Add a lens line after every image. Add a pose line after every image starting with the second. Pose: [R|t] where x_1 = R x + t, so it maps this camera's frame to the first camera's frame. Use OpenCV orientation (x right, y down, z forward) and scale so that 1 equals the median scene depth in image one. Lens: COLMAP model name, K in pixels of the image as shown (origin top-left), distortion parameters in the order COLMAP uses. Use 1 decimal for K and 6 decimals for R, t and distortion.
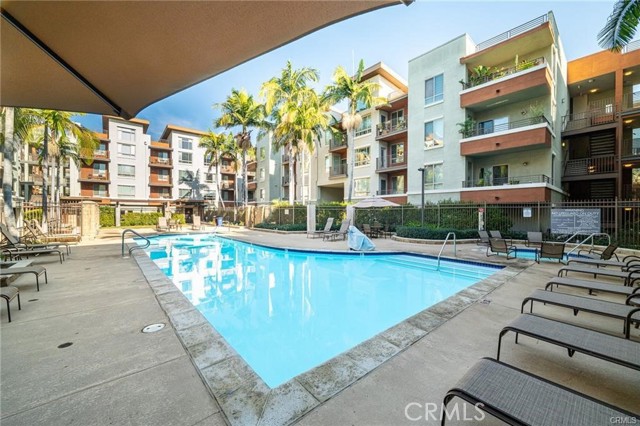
lens RADIAL K [[247.0, 0, 320.0], [0, 247.0, 213.0], [0, 0, 1]] dist [-0.000053, 0.000011]
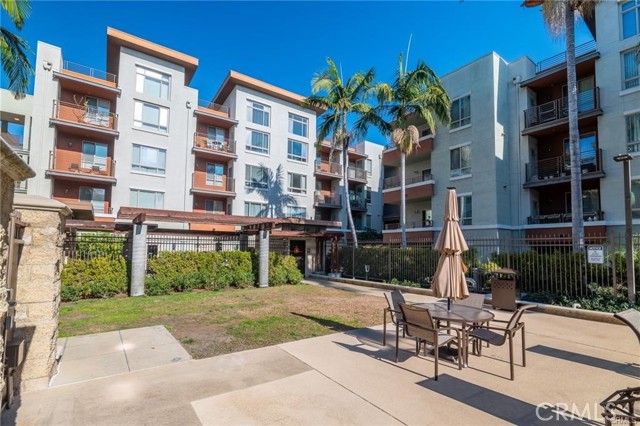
lens RADIAL K [[295.2, 0, 319.5], [0, 295.2, 233.7], [0, 0, 1]] dist [0.000806, 0.000041]
pose [[0.997039, 0.009344, -0.076332, -0.393086], [-0.013800, 0.998218, -0.058058, -0.003384], [0.075653, 0.058939, 0.995391, 0.447985]]
